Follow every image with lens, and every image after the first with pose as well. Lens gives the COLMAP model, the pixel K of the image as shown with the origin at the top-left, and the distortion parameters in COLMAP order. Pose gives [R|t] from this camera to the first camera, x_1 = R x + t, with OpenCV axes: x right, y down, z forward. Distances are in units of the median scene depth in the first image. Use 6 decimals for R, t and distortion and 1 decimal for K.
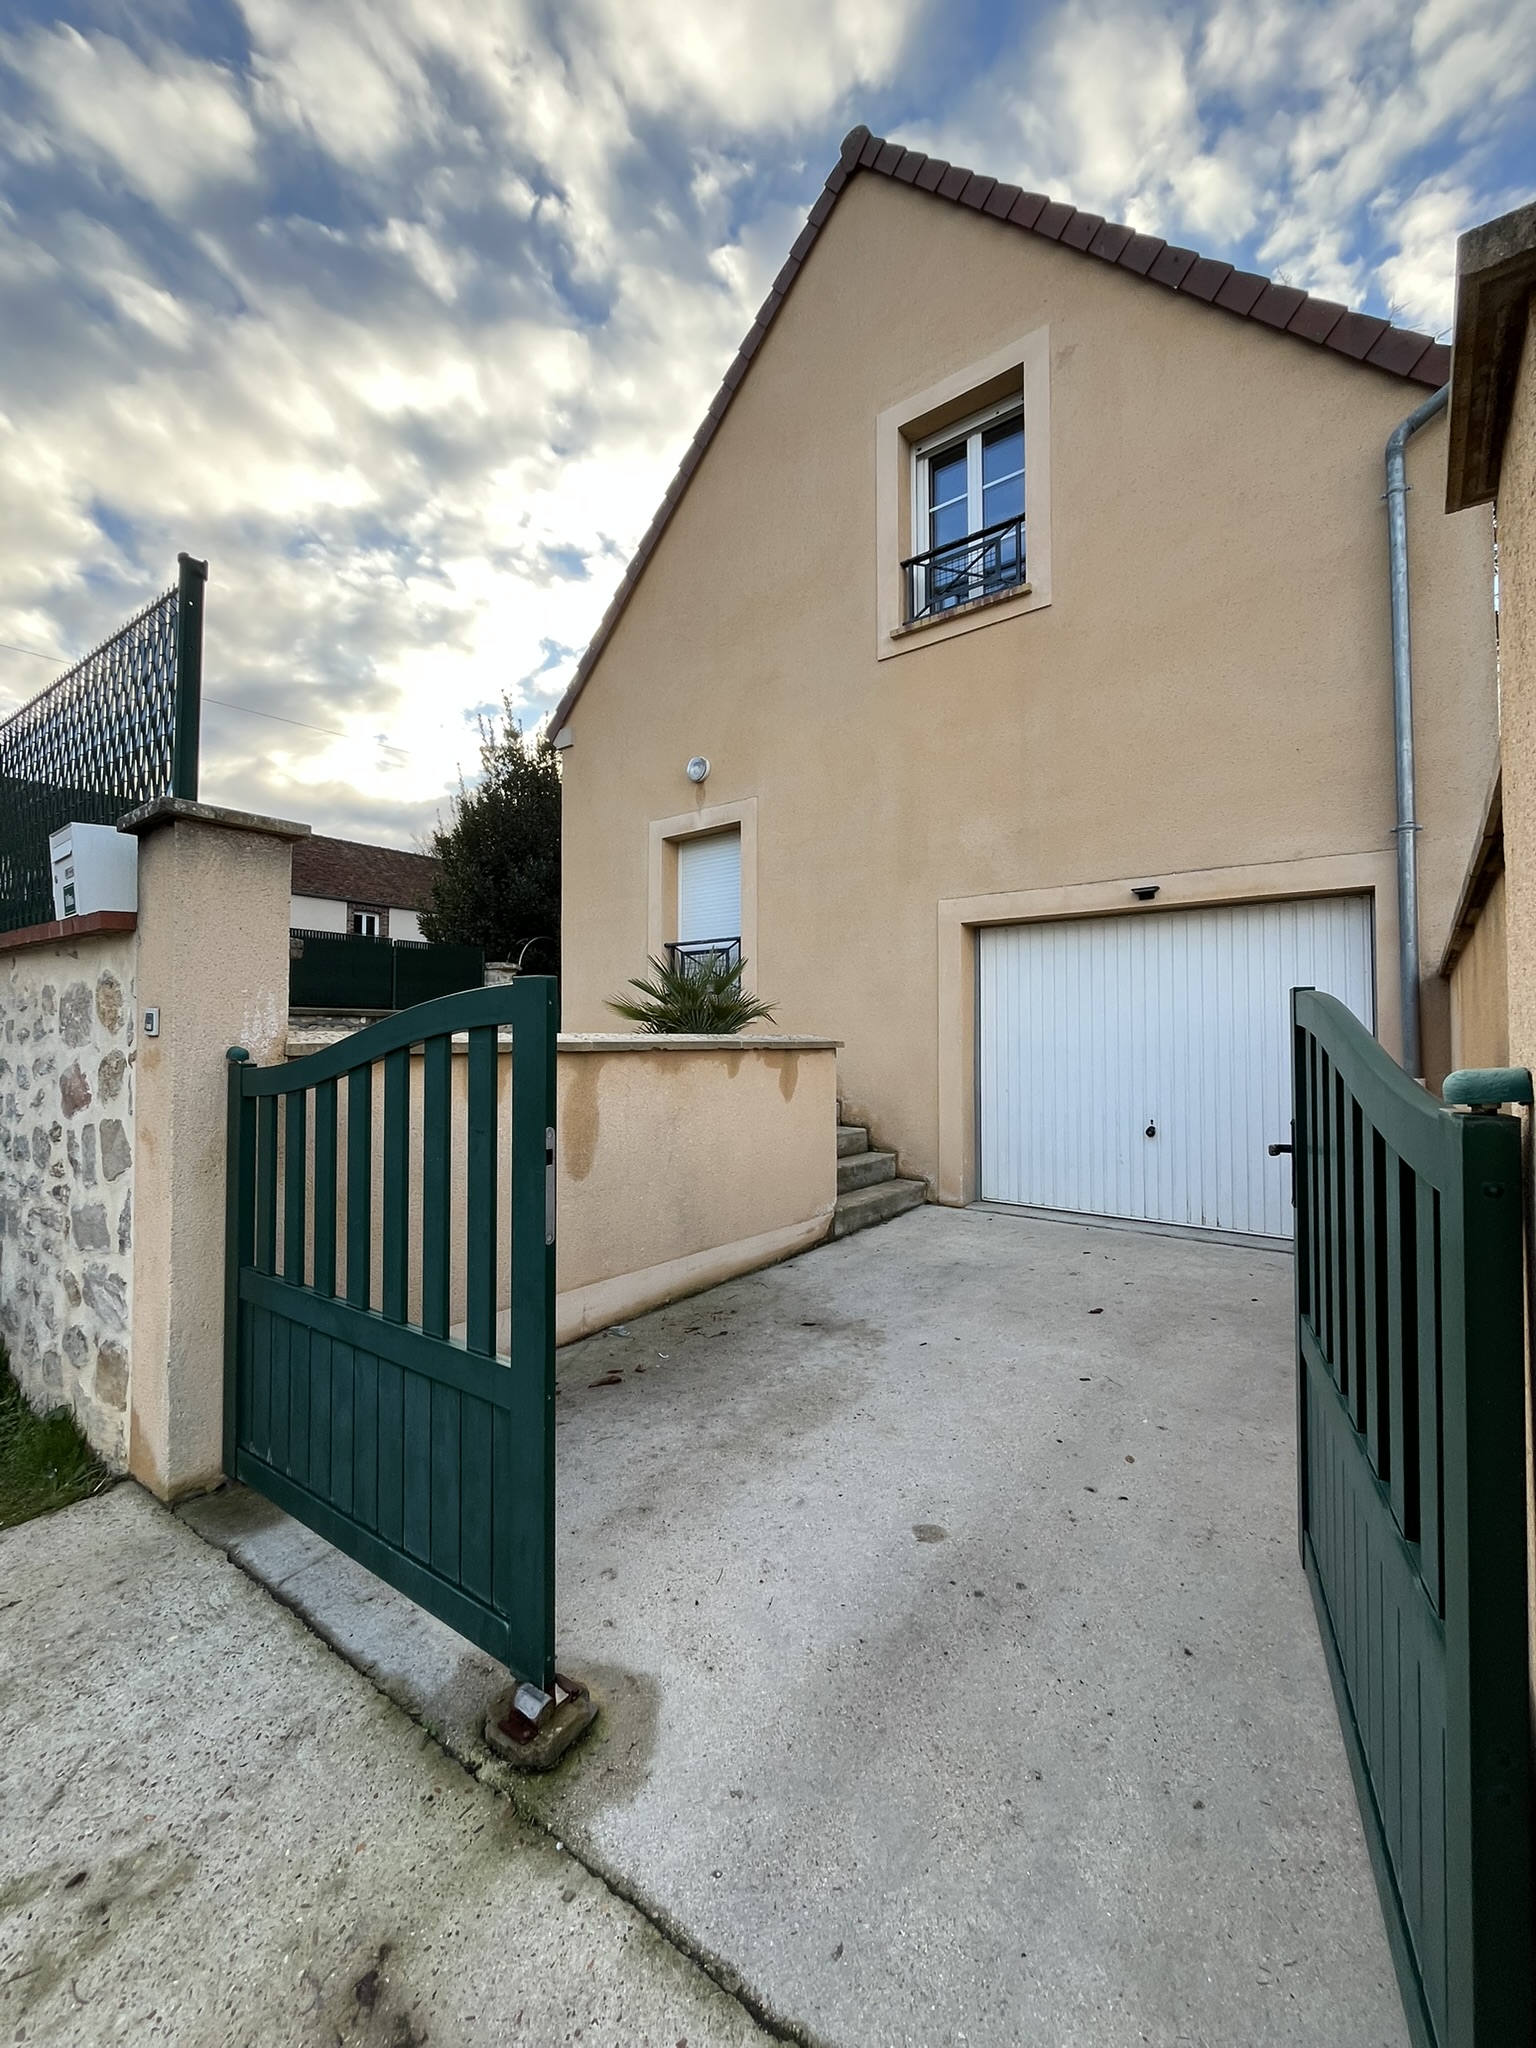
lens RADIAL K [[824.5, 0, 759.8], [0, 824.5, 1032.0], [0, 0, 1]] dist [-0.001604, -0.000398]
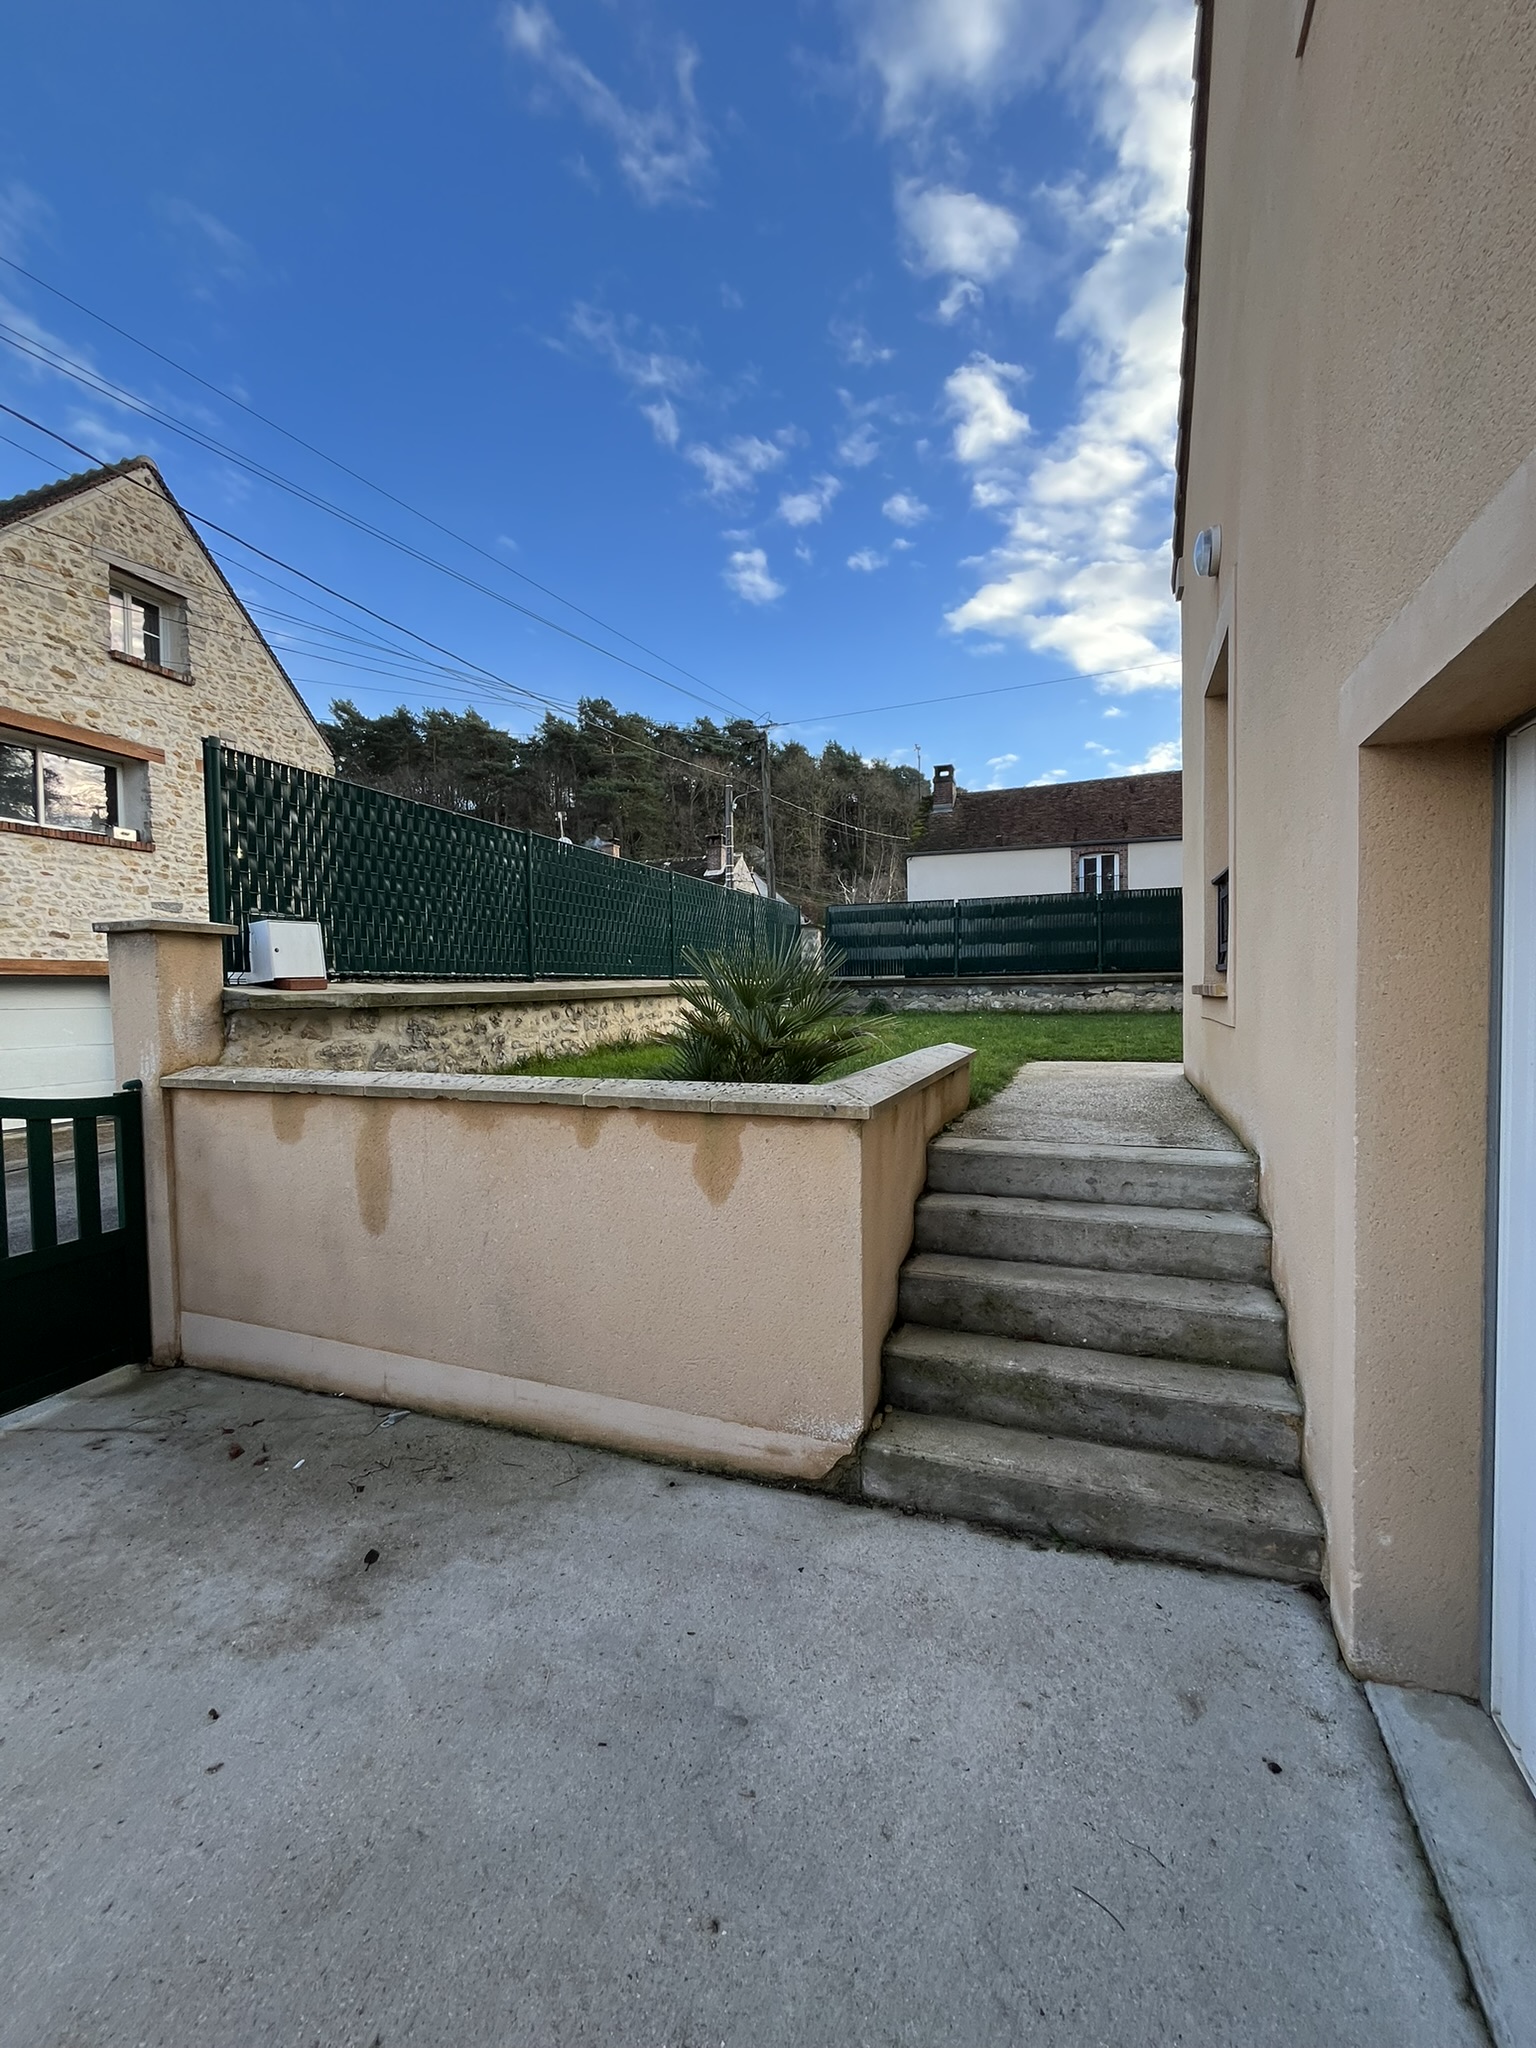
lens RADIAL K [[824.5, 0, 769.7], [0, 824.5, 1013.7], [0, 0, 1]] dist [-0.001604, -0.000398]
pose [[0.276858, 0.027871, -0.960507, 0.683949], [0.032260, 0.998746, 0.038279, -0.077666], [0.960369, -0.041584, 0.275611, 1.033370]]
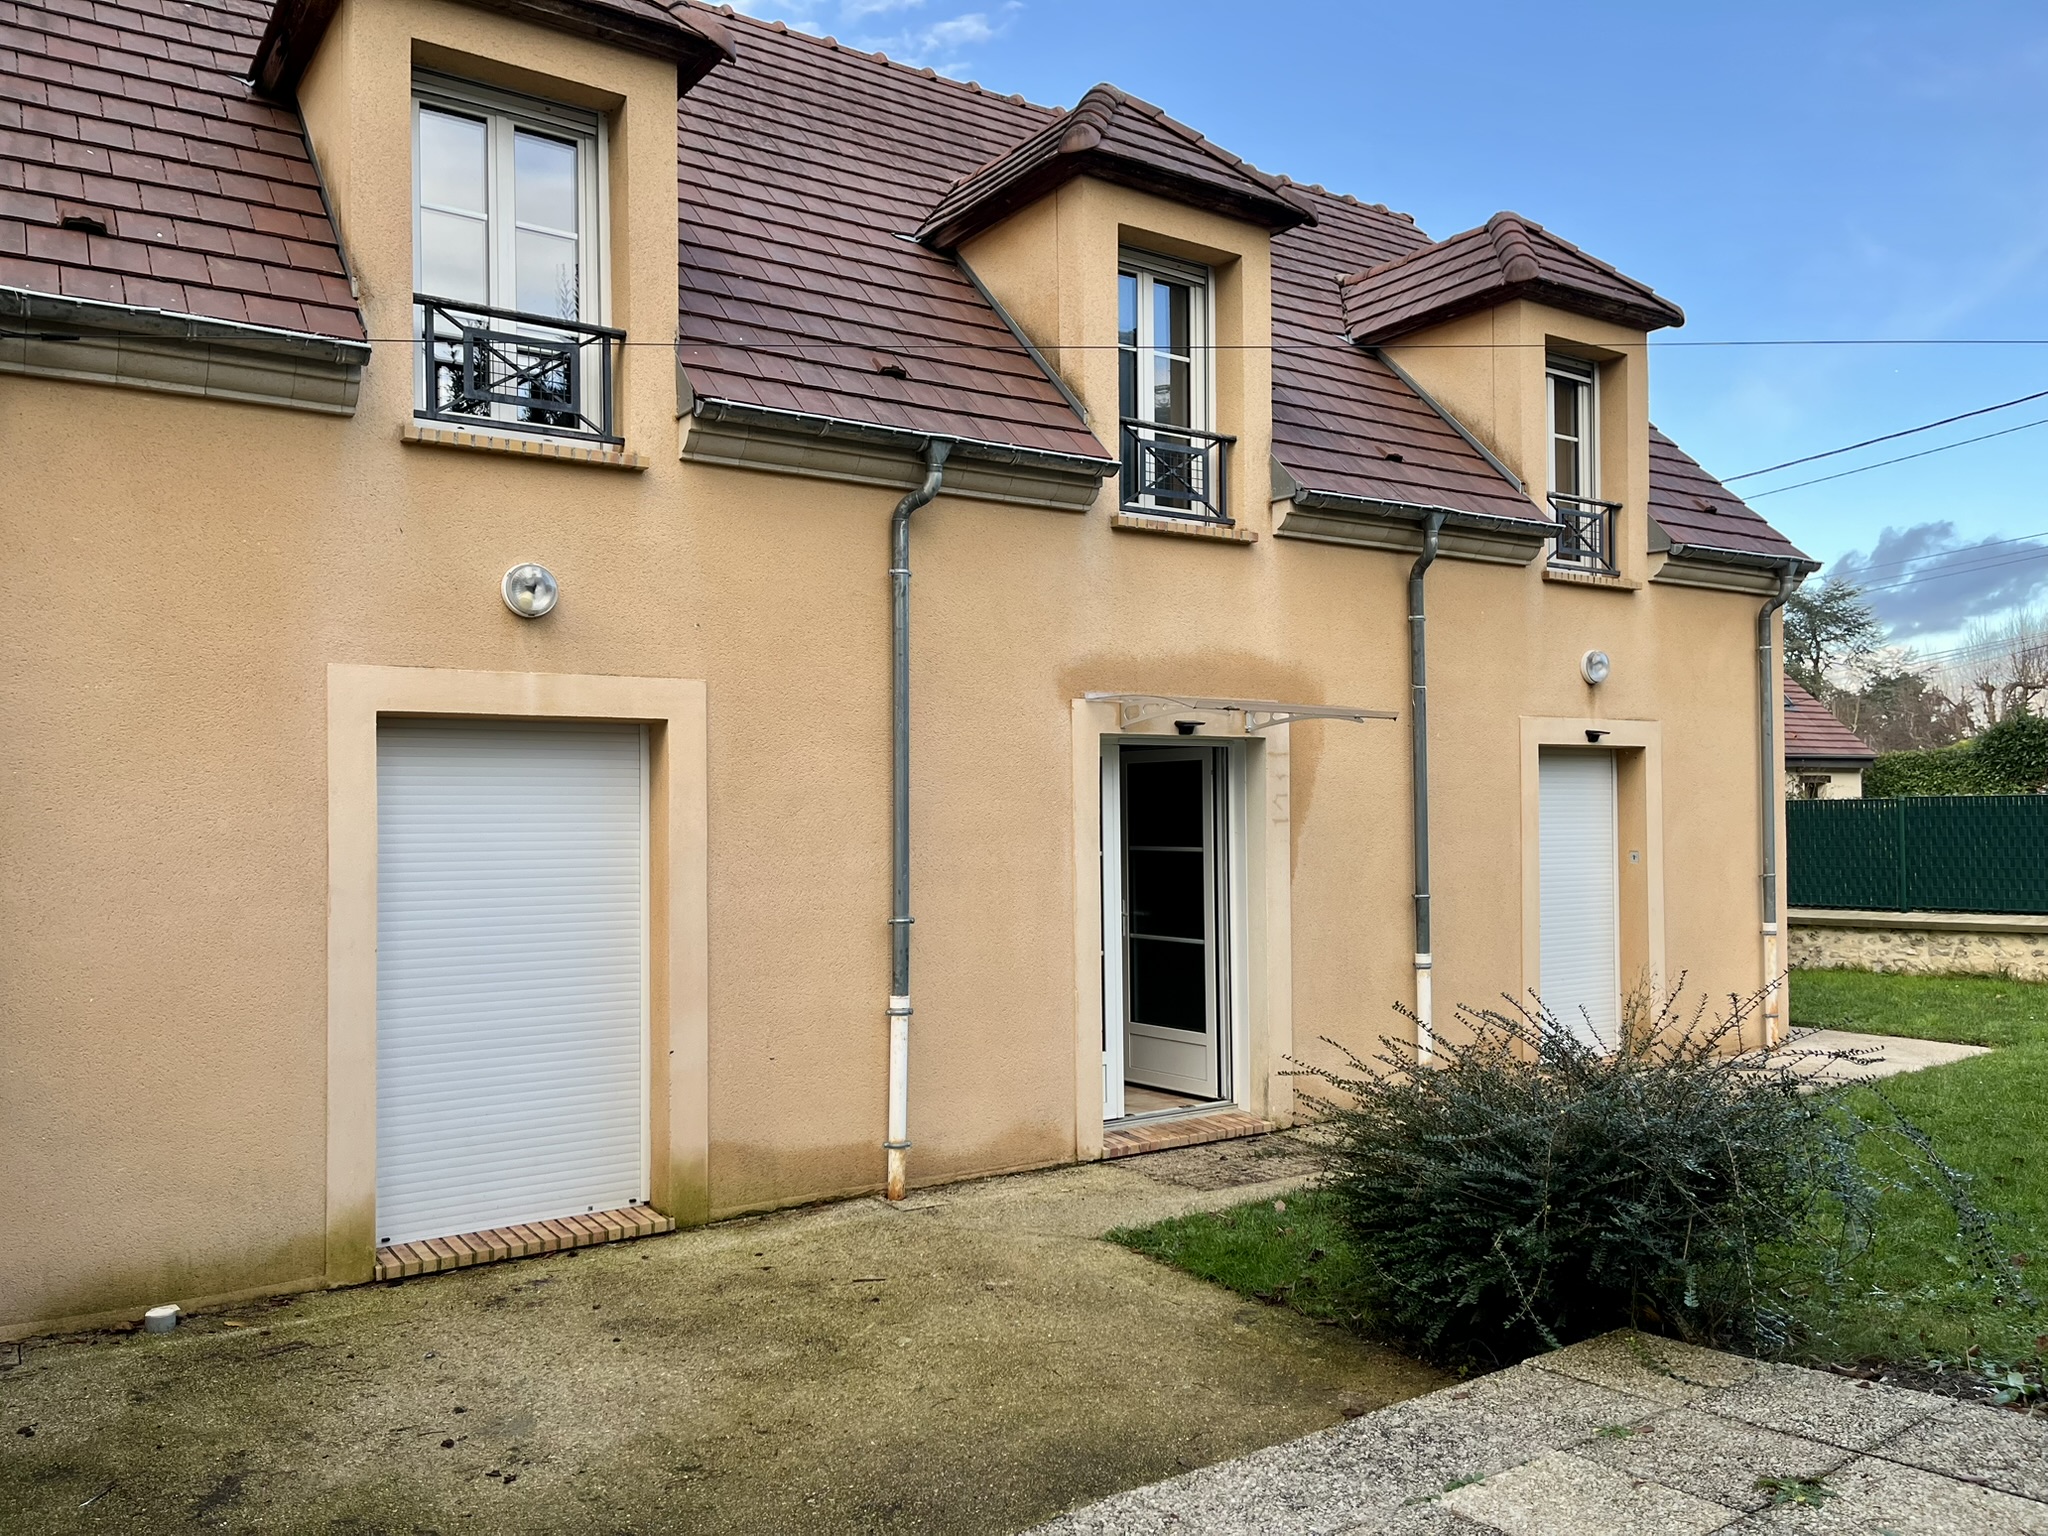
lens RADIAL K [[1542.1, 0, 1015.1], [0, 1542.1, 786.1], [0, 0, 1]] dist [0.066685, -0.089806]
pose [[-0.956629, 0.017367, 0.290790, 0.446204], [0.006671, 0.999266, -0.037734, -0.147772], [-0.291232, -0.034157, -0.956042, 2.579912]]
